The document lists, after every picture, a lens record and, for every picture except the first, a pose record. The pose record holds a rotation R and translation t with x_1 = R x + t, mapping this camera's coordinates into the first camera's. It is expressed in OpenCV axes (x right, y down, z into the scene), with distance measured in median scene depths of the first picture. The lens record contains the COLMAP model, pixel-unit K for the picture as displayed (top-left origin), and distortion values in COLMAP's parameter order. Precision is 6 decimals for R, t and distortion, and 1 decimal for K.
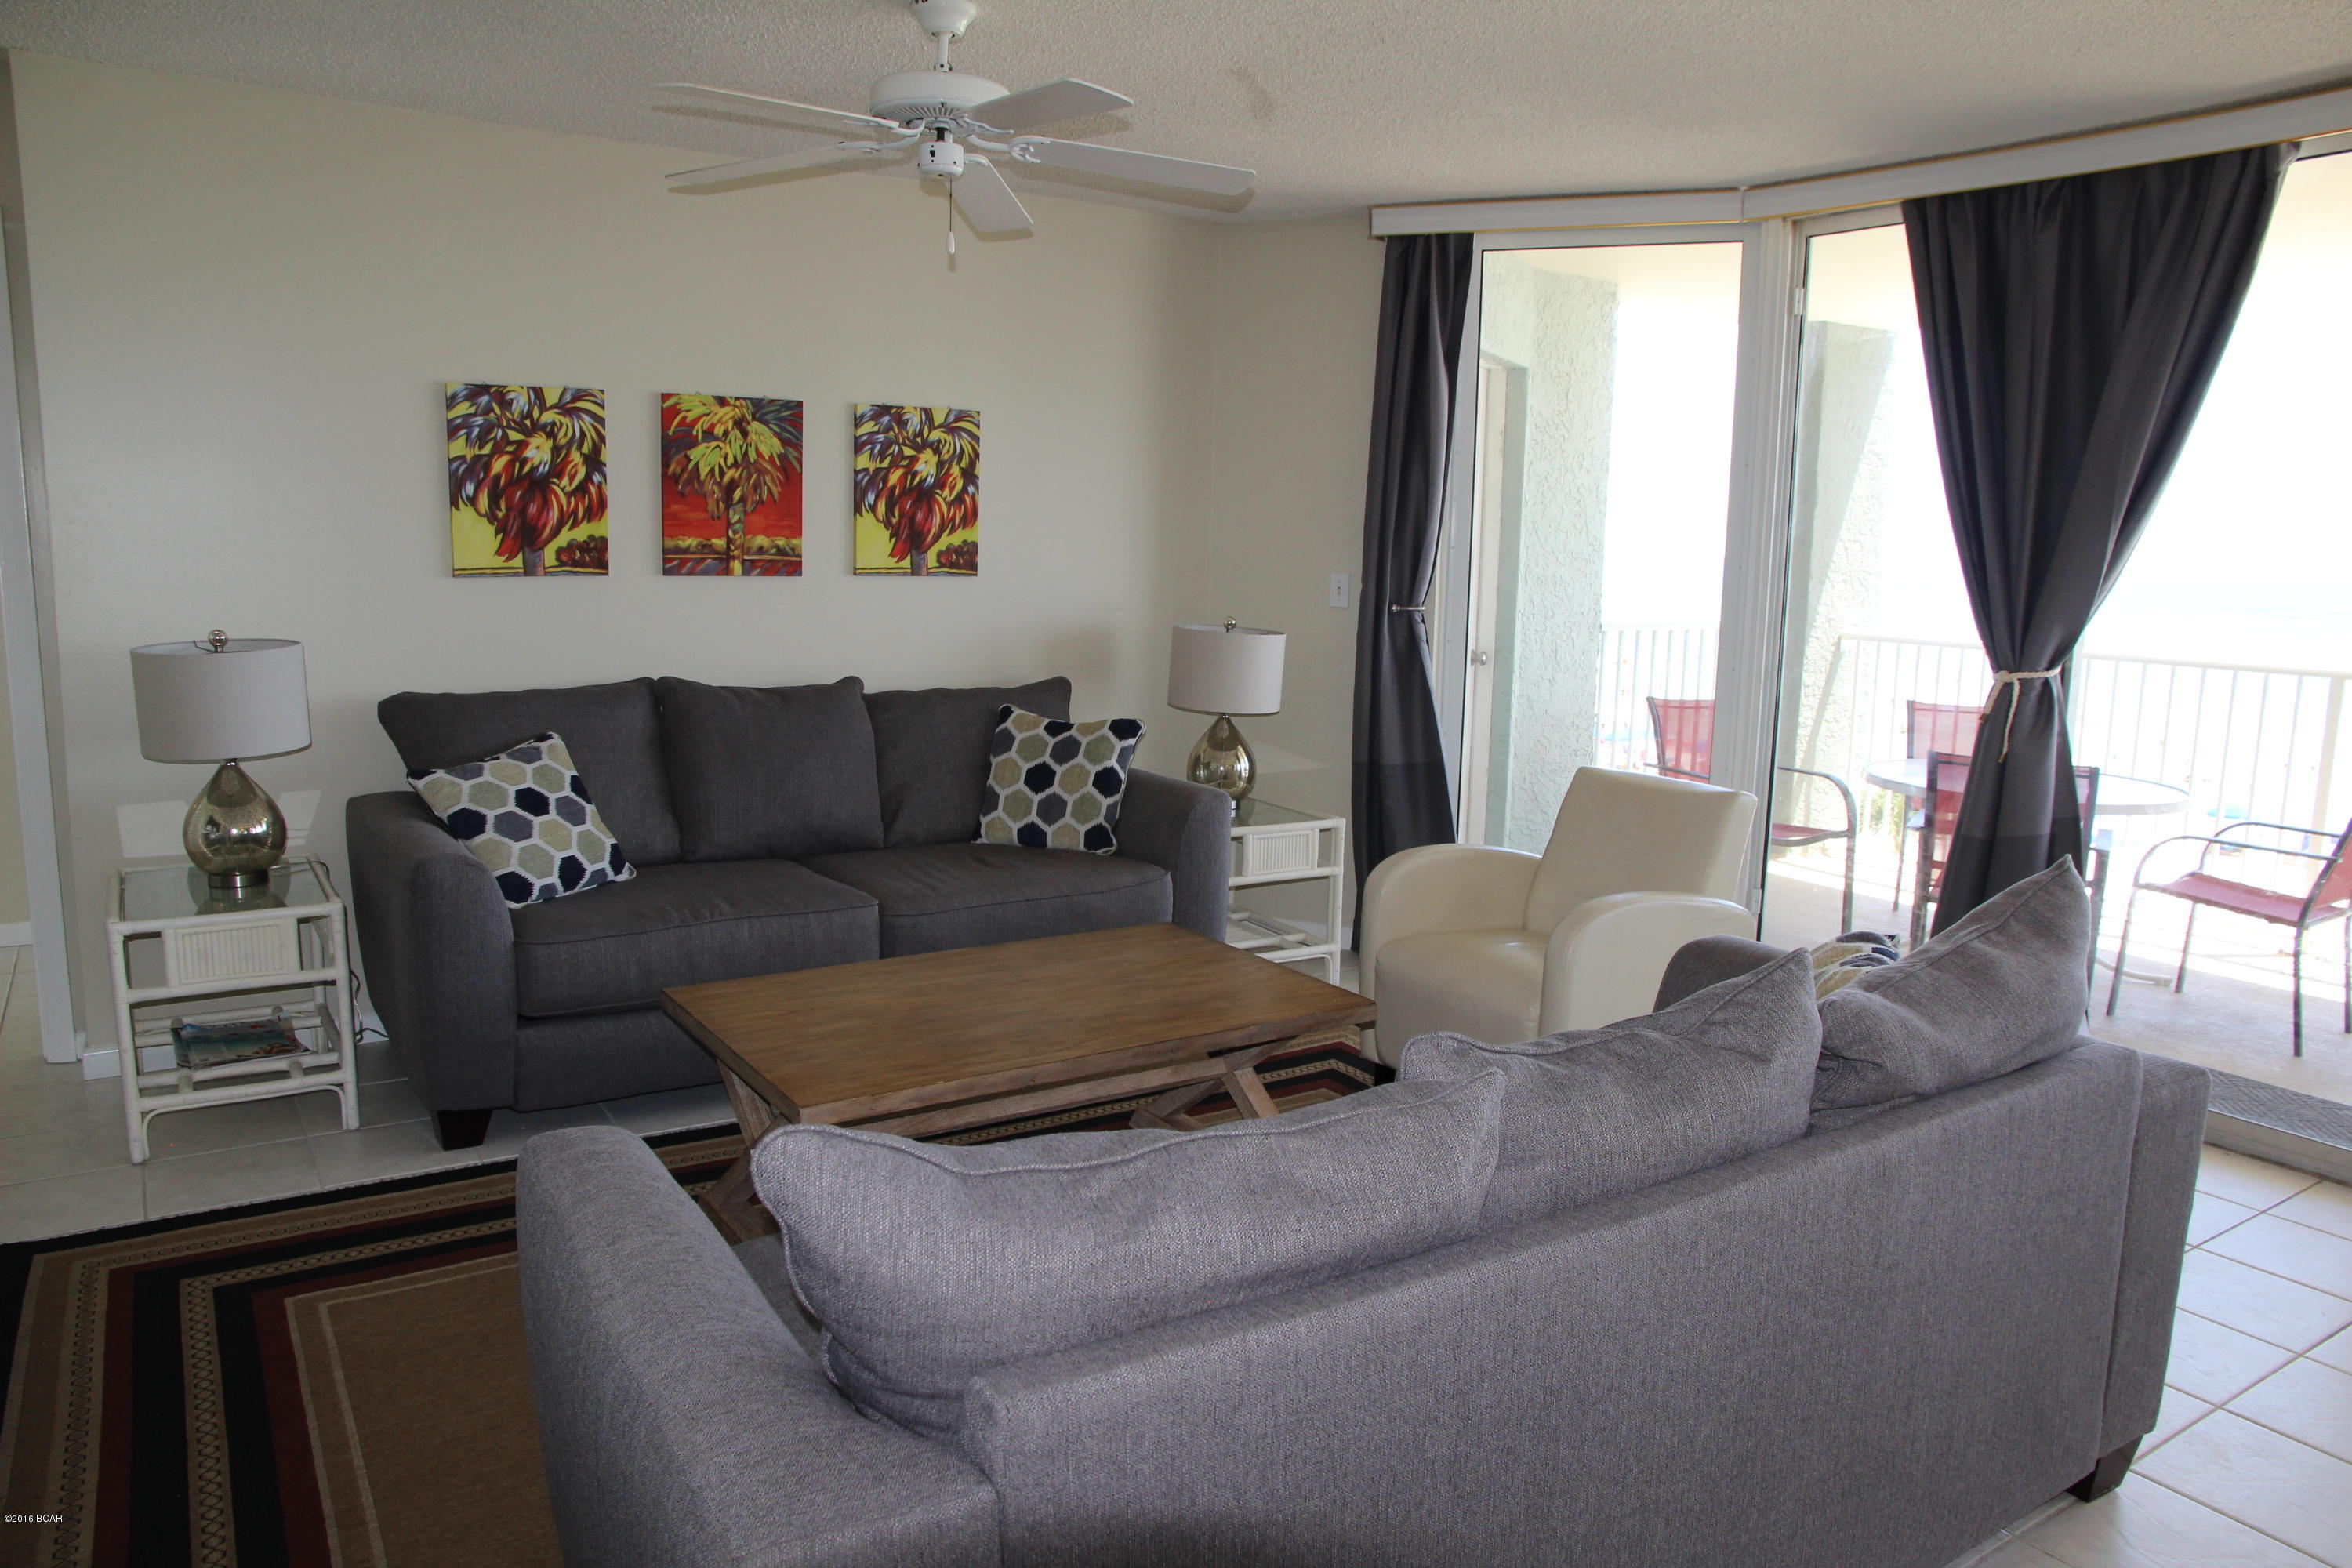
lens RADIAL K [[1602.4, 0, 1176.0], [0, 1602.4, 784.0], [0, 0, 1]] dist [-0.088629, 0.051703]
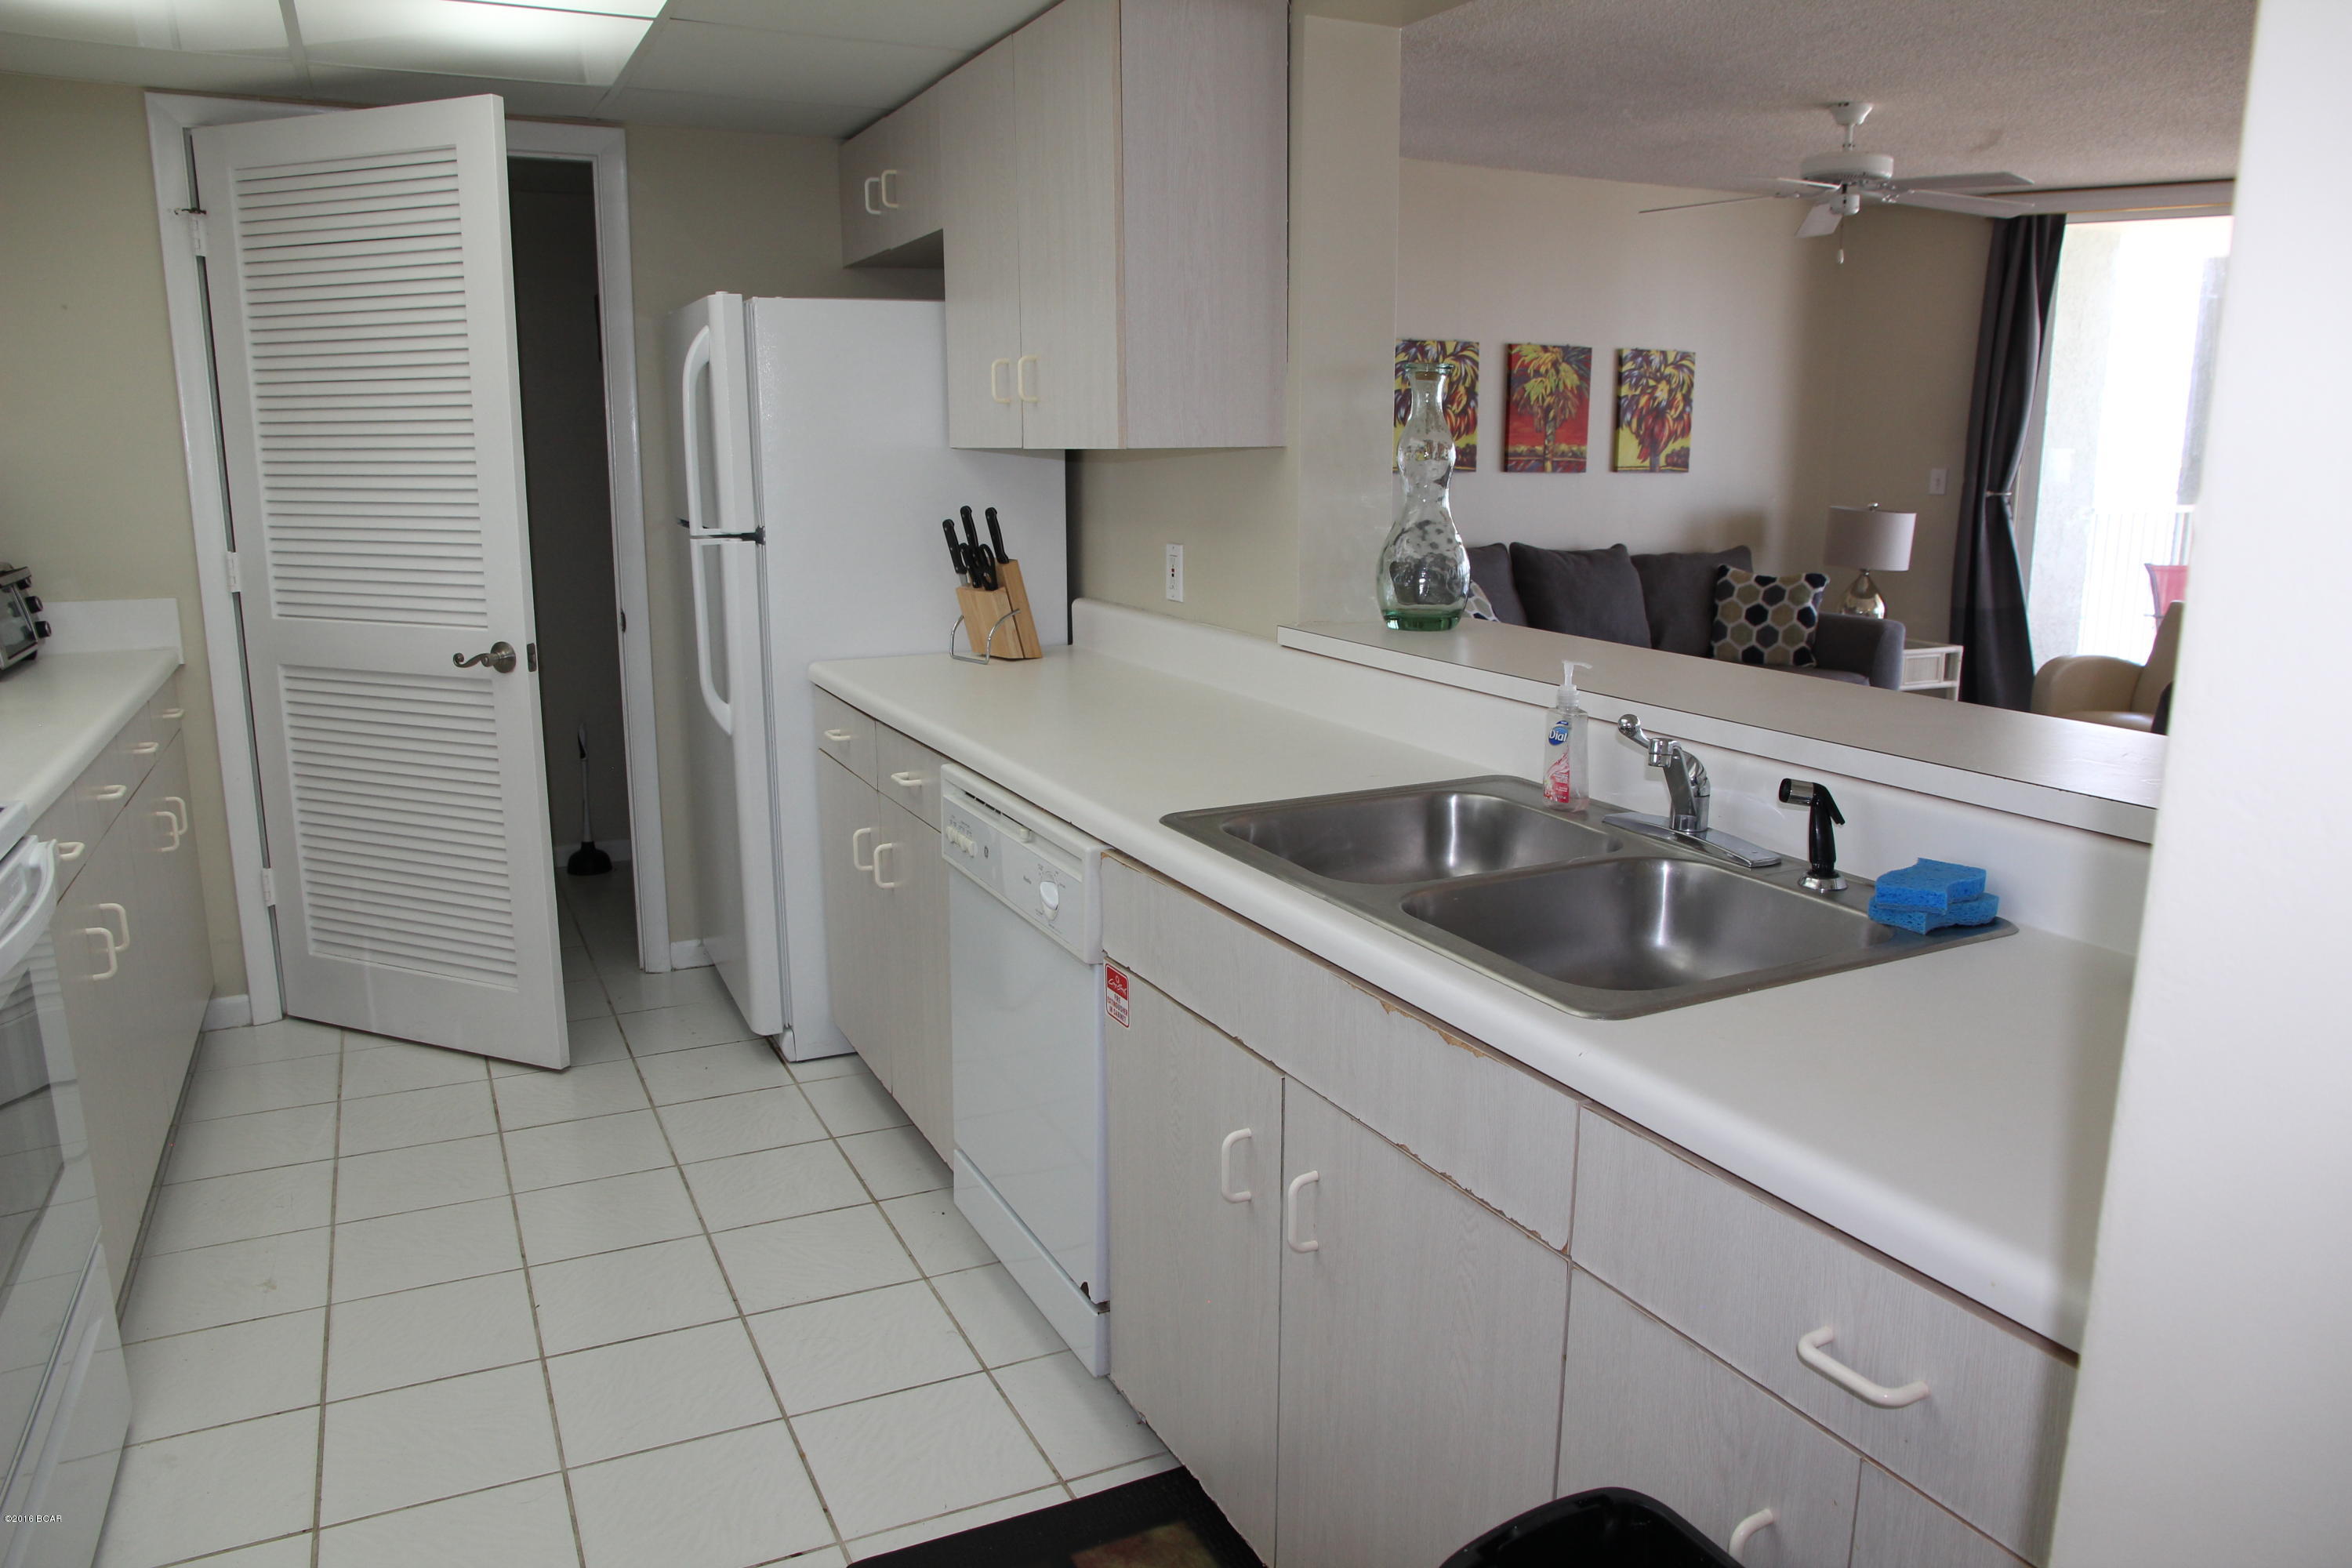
lens RADIAL K [[1602.4, 0, 1176.0], [0, 1602.4, 784.0], [0, 0, 1]] dist [-0.088629, 0.051703]
pose [[0.993359, 0.003324, -0.115007, -0.430471], [0.002705, 0.998632, 0.052228, 0.070437], [0.115023, -0.052192, 0.991991, -0.451384]]
